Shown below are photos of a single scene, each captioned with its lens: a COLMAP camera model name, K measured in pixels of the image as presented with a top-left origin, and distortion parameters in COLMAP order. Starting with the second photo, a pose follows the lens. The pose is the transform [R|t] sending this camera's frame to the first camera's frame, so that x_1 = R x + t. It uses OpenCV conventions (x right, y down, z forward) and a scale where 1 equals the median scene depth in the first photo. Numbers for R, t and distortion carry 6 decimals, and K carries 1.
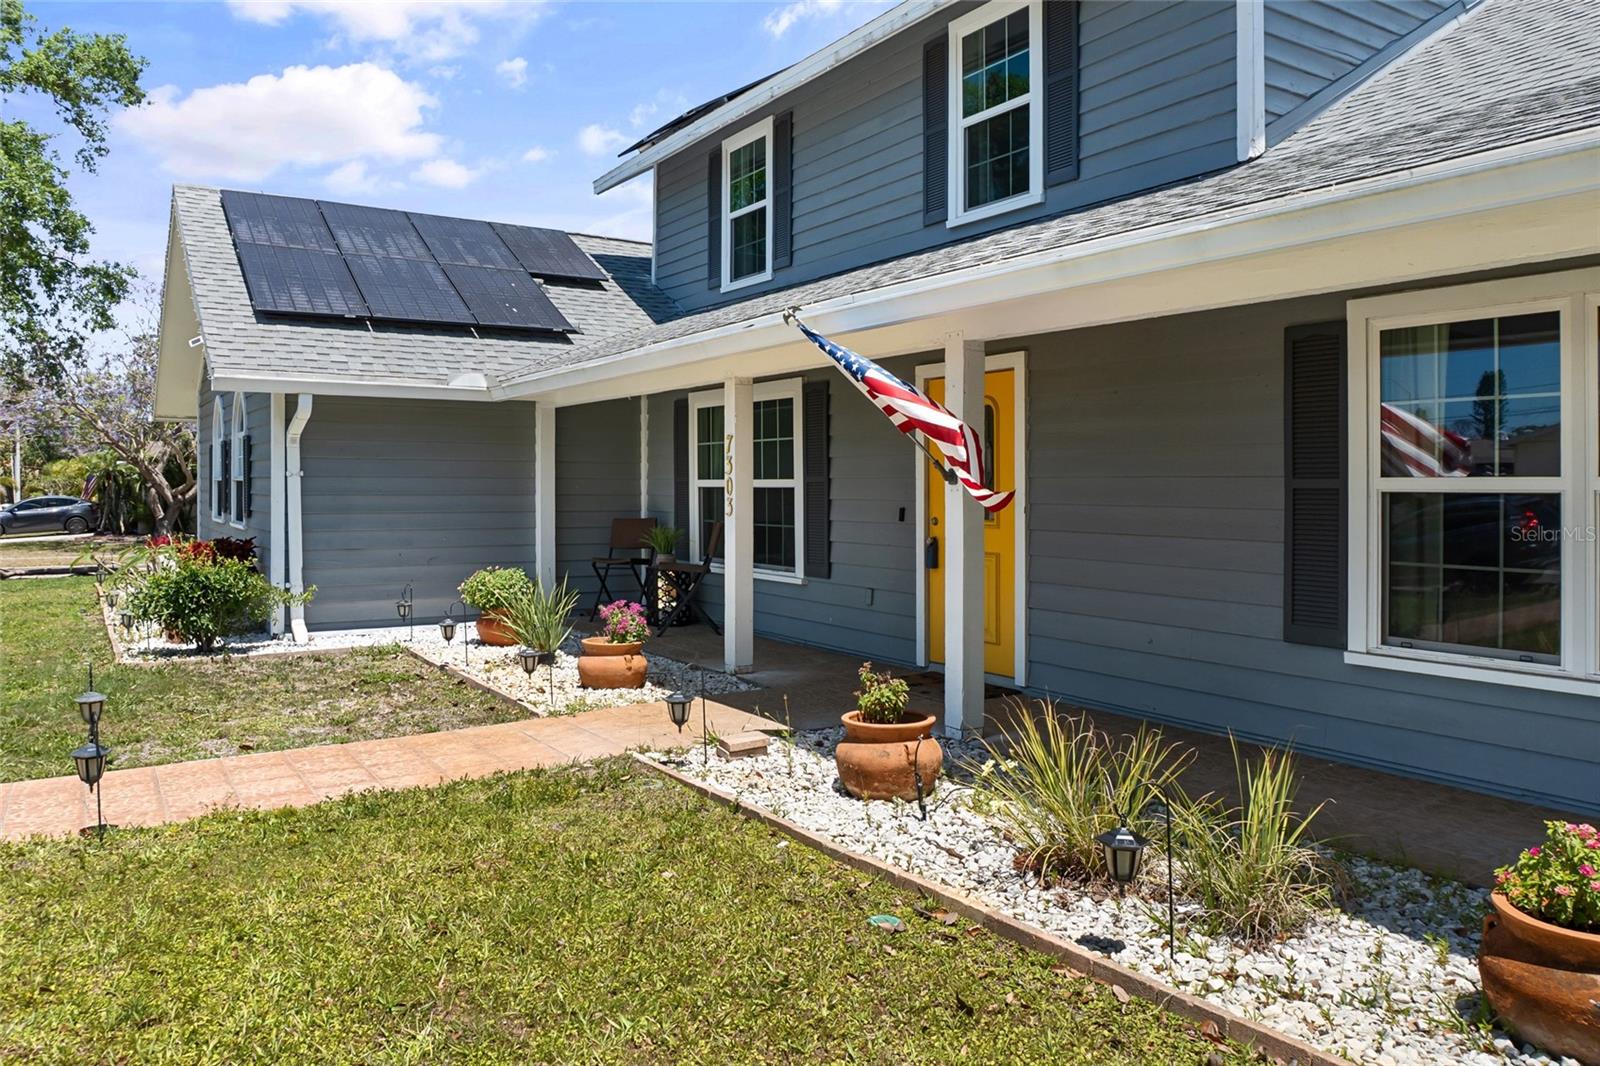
lens RADIAL K [[1204.7, 0, 800.2], [0, 1204.7, 520.2], [0, 0, 1]] dist [-0.029409, -0.010145]
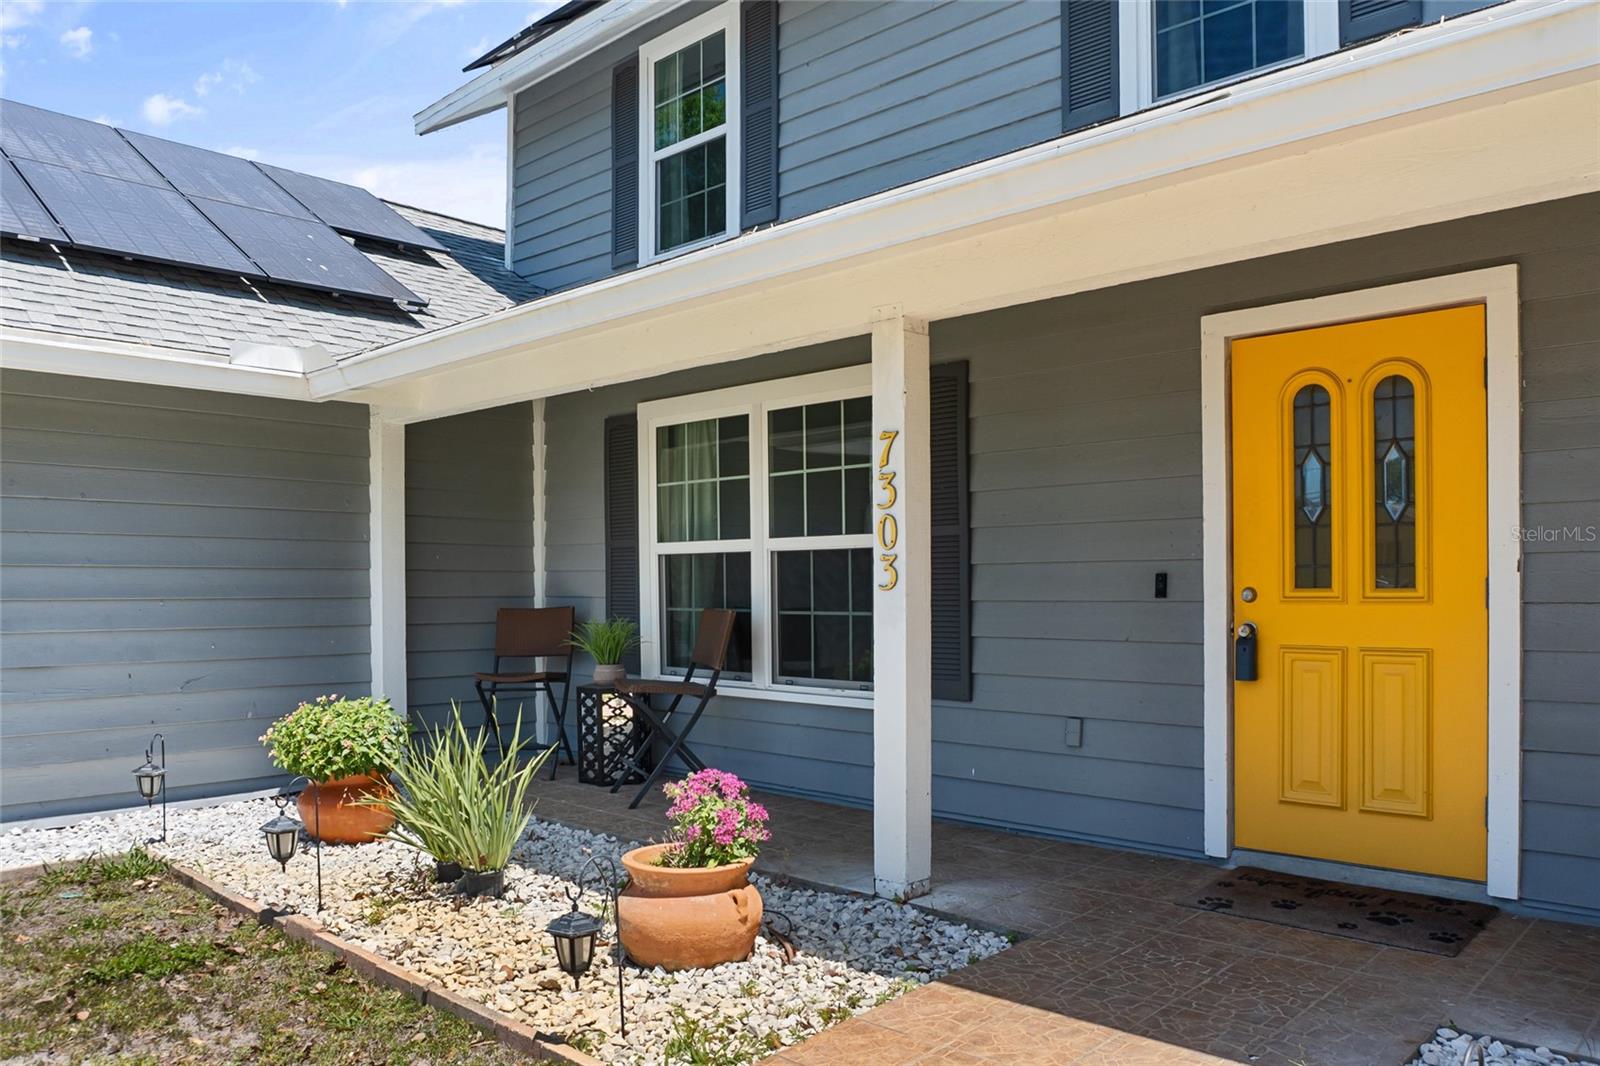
lens RADIAL K [[1204.7, 0, 821.5], [0, 1204.7, 609.7], [0, 0, 1]] dist [-0.029409, -0.010145]
pose [[0.968477, -0.011725, 0.248827, -0.161691], [0.013686, 0.999887, -0.006153, 0.005869], [-0.248727, 0.009364, 0.968528, 0.391413]]
